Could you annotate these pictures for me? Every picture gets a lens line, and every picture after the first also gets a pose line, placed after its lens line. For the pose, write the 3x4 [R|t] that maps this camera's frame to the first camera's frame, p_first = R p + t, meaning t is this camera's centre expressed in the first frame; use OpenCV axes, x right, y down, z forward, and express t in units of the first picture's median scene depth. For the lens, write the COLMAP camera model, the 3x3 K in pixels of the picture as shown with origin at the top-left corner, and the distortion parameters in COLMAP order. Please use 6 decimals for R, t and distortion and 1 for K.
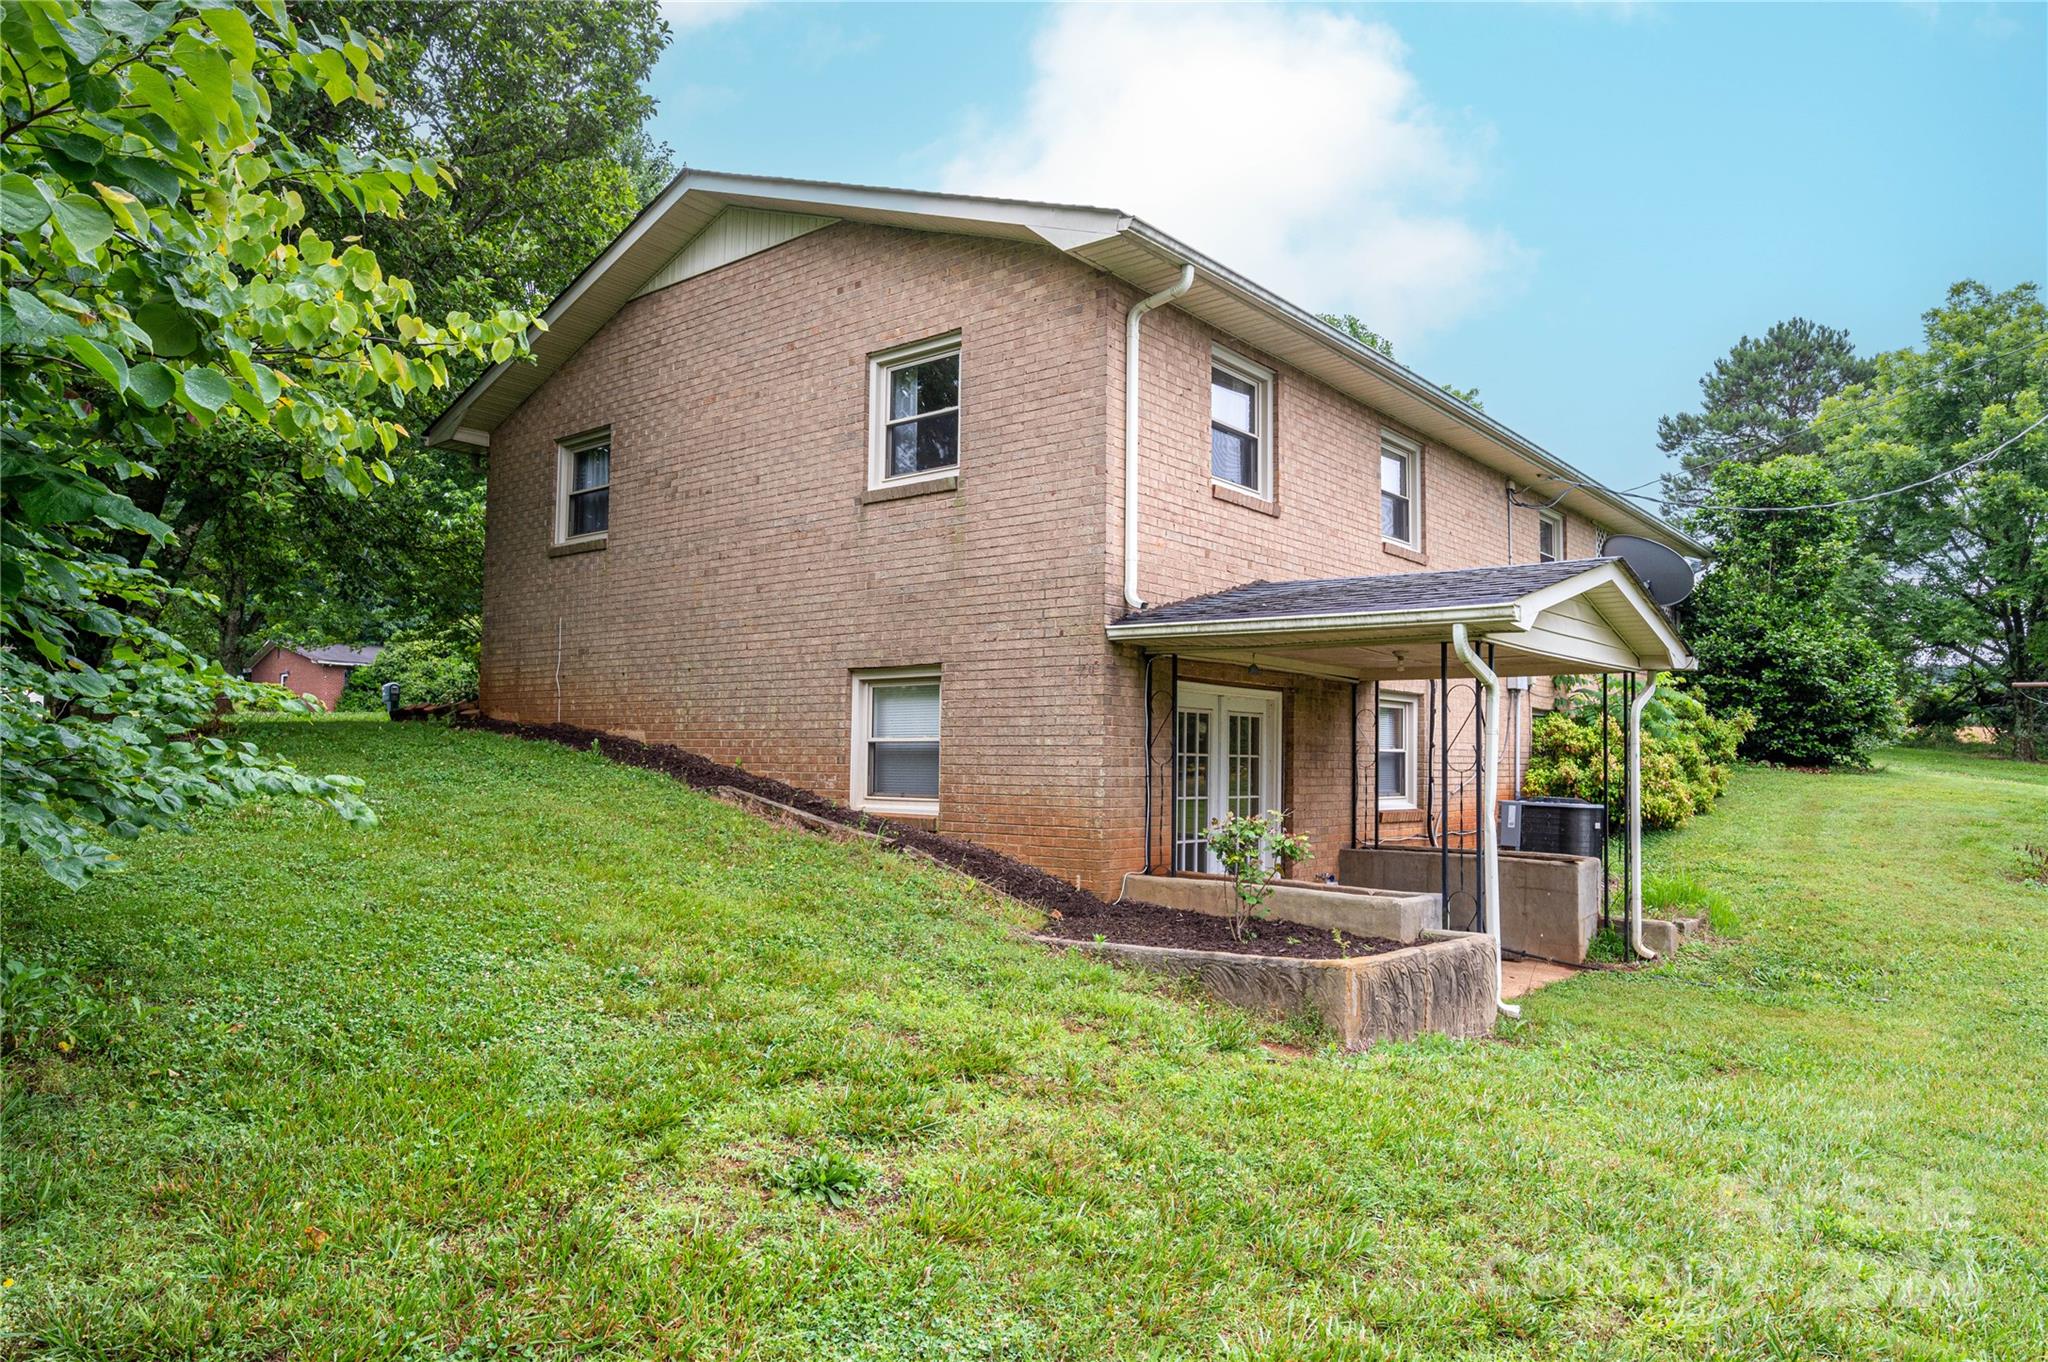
lens RADIAL K [[1298.1, 0, 1024.0], [0, 1298.1, 681.0], [0, 0, 1]] dist [0.000286, -0.000134]
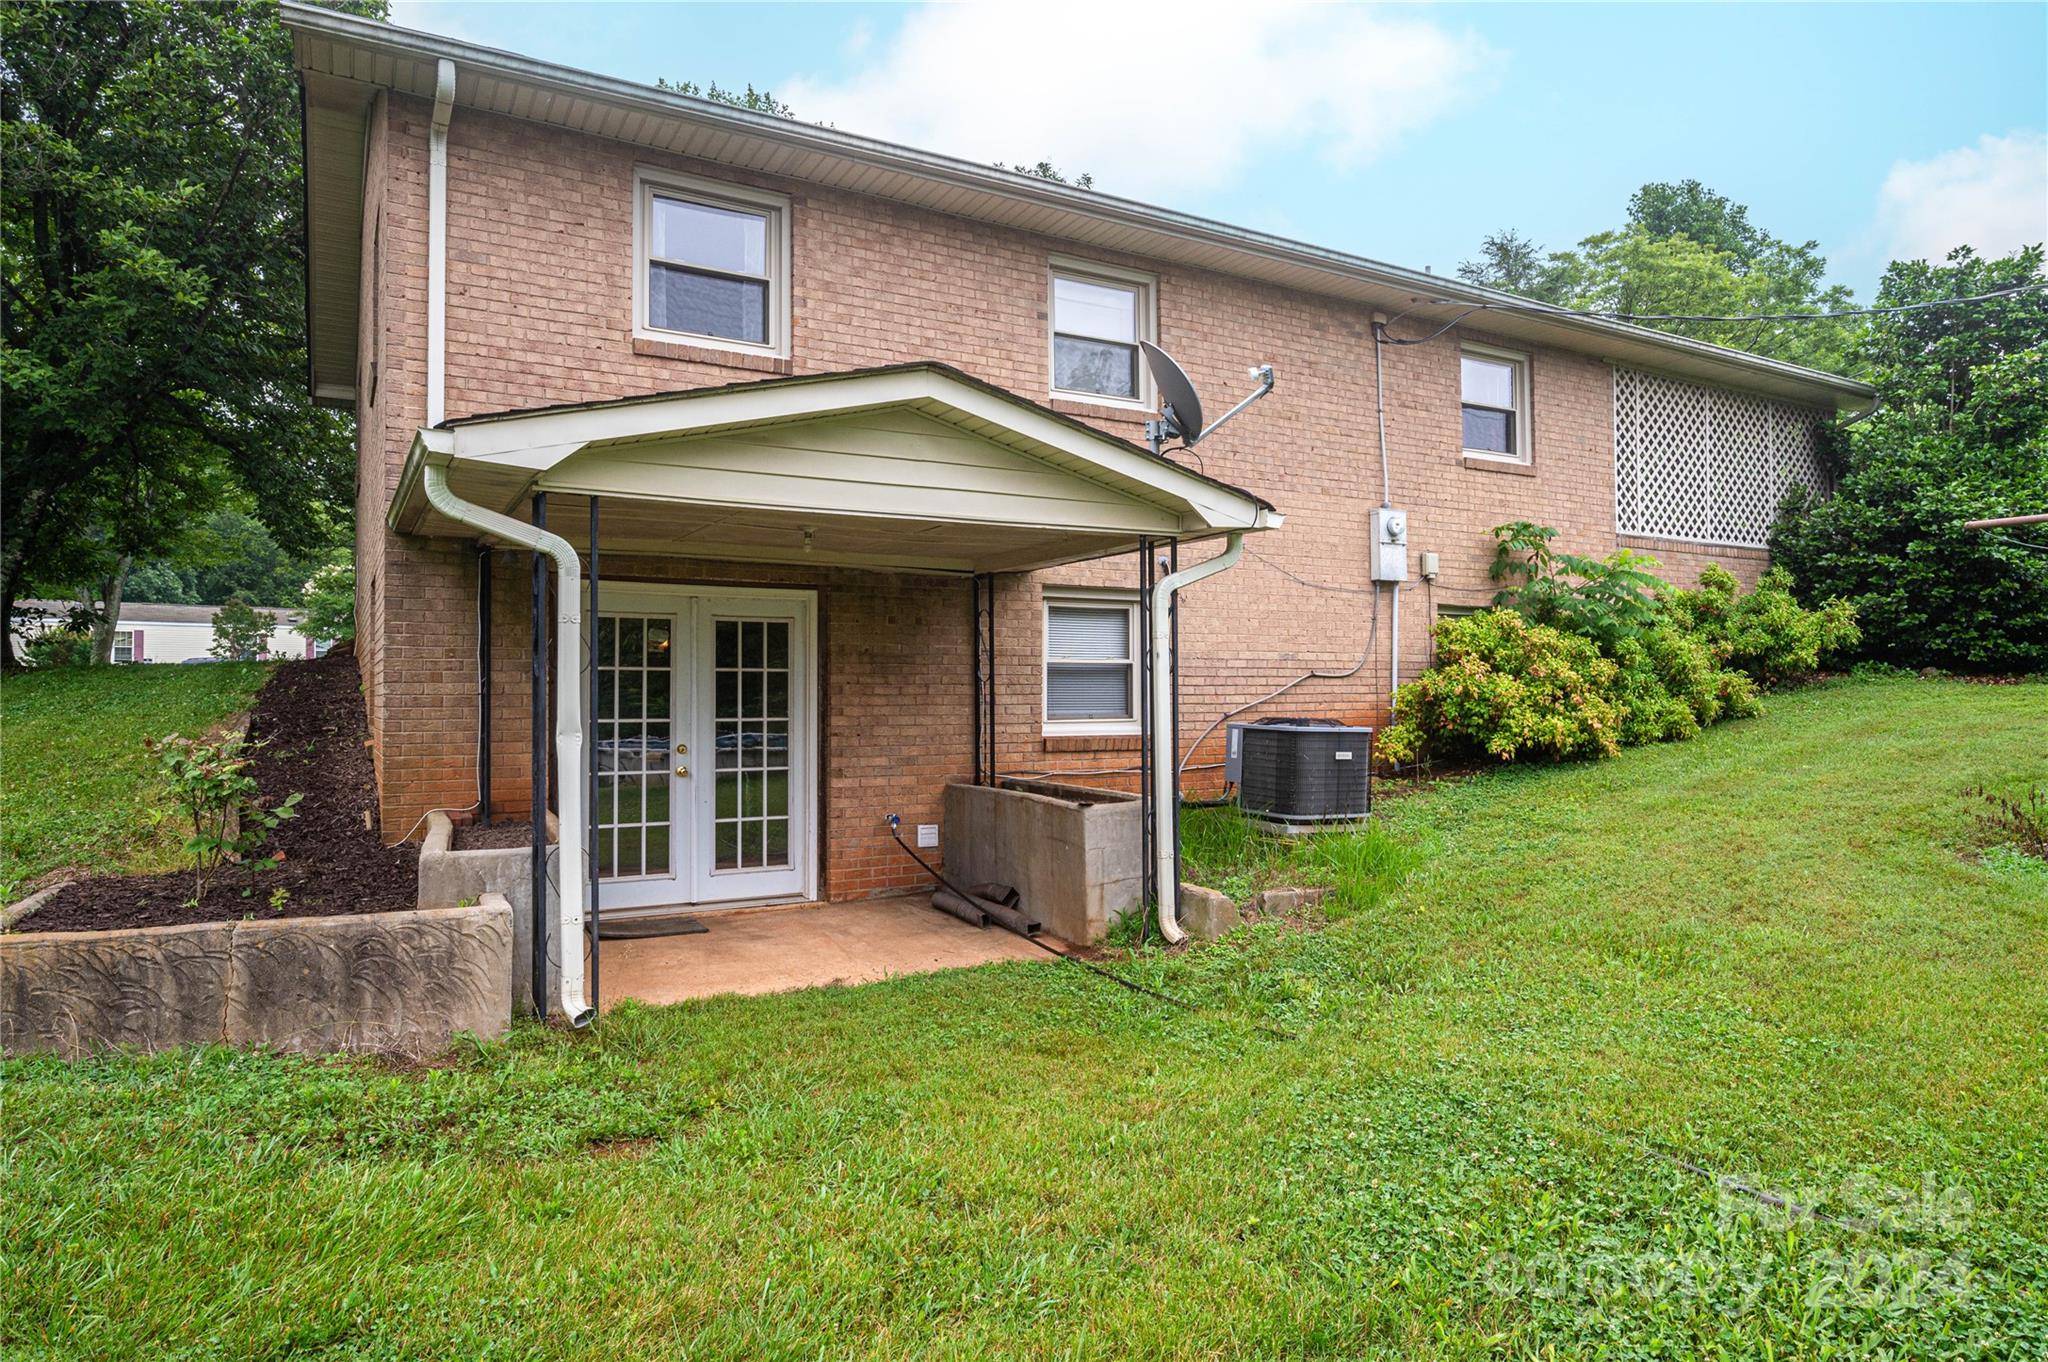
lens RADIAL K [[1186.0, 0, 1024.0], [0, 1186.0, 681.0], [0, 0, 1]] dist [0.000952, 0.000590]
pose [[0.933177, -0.019498, -0.358887, 0.429216], [0.037071, 0.998423, 0.042148, 0.028104], [0.357499, -0.052636, 0.932429, 0.254329]]
